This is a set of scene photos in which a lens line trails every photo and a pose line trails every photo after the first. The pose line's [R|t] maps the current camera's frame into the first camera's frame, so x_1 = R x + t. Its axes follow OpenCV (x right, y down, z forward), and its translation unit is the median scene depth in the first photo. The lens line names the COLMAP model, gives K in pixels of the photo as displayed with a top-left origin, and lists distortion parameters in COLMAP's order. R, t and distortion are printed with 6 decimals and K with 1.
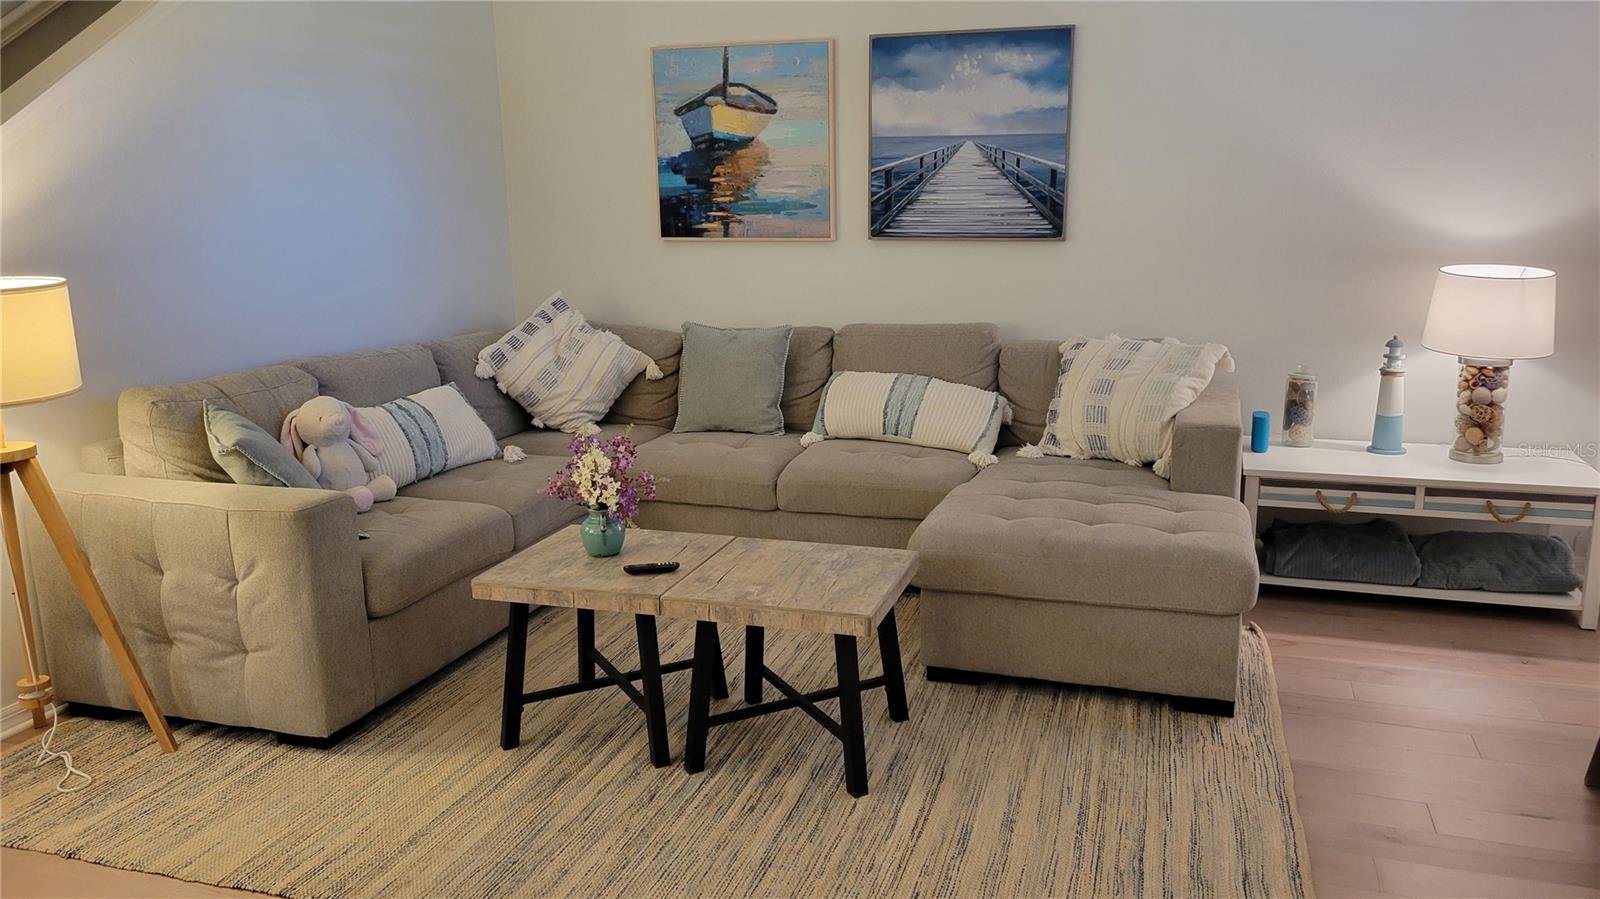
lens RADIAL K [[1201.4, 0, 800.4], [0, 1201.4, 422.4], [0, 0, 1]] dist [0.072125, -0.043370]
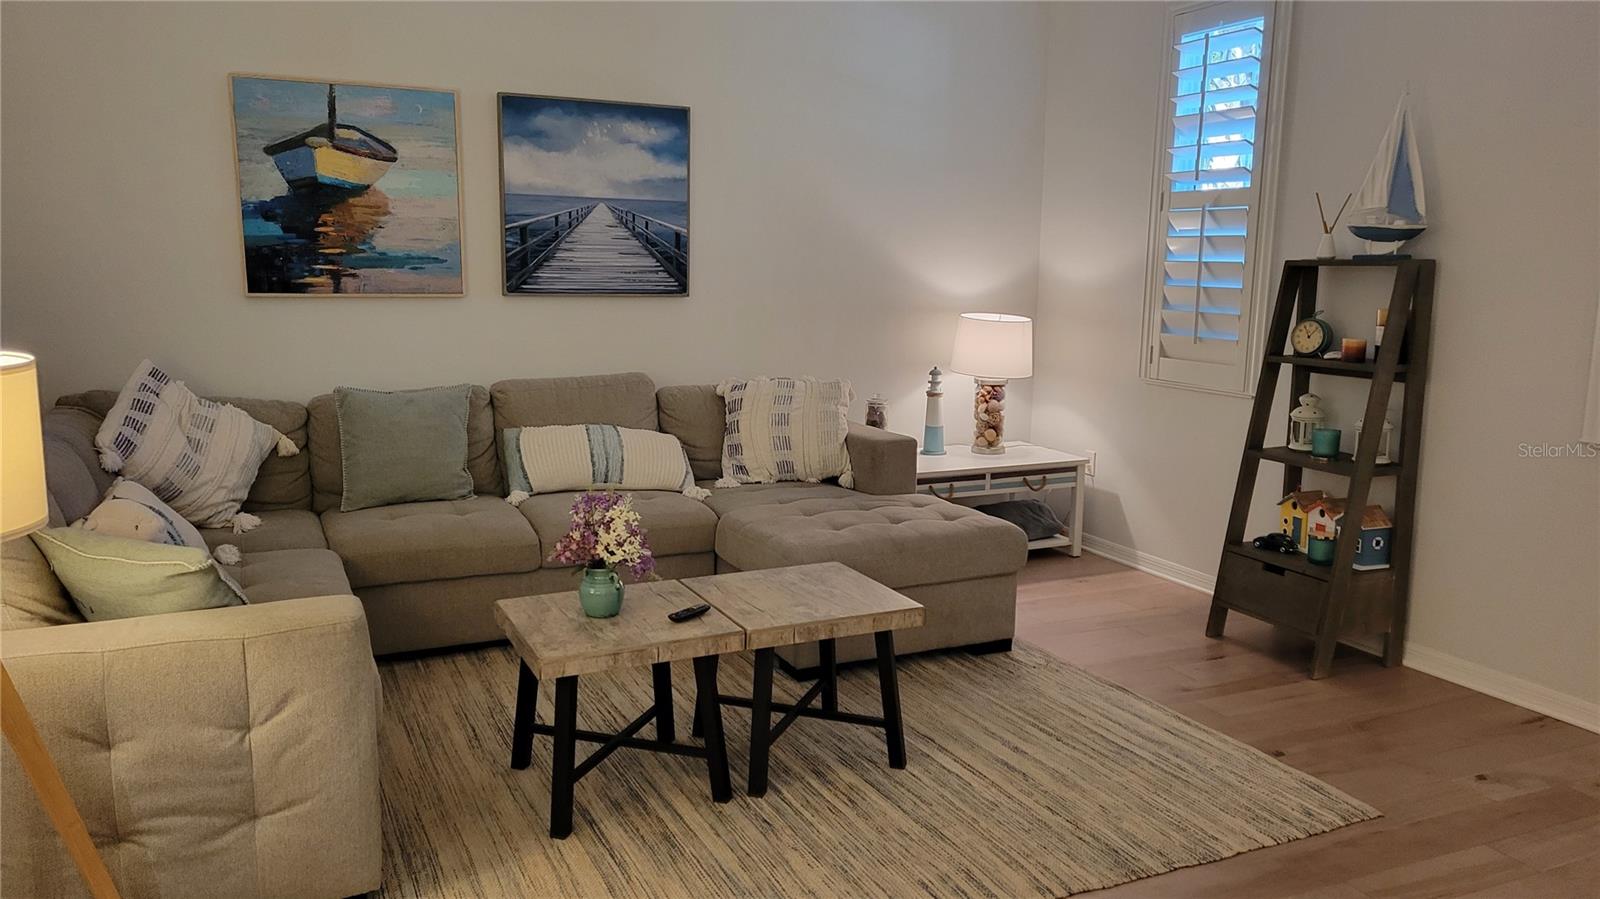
lens RADIAL K [[1201.4, 0, 802.9], [0, 1201.4, 443.5], [0, 0, 1]] dist [0.072125, -0.043370]
pose [[0.733515, -0.086276, 0.674175, -0.503089], [0.108420, 0.994062, 0.009249, -0.014383], [-0.670970, 0.066310, 0.738513, 0.119186]]
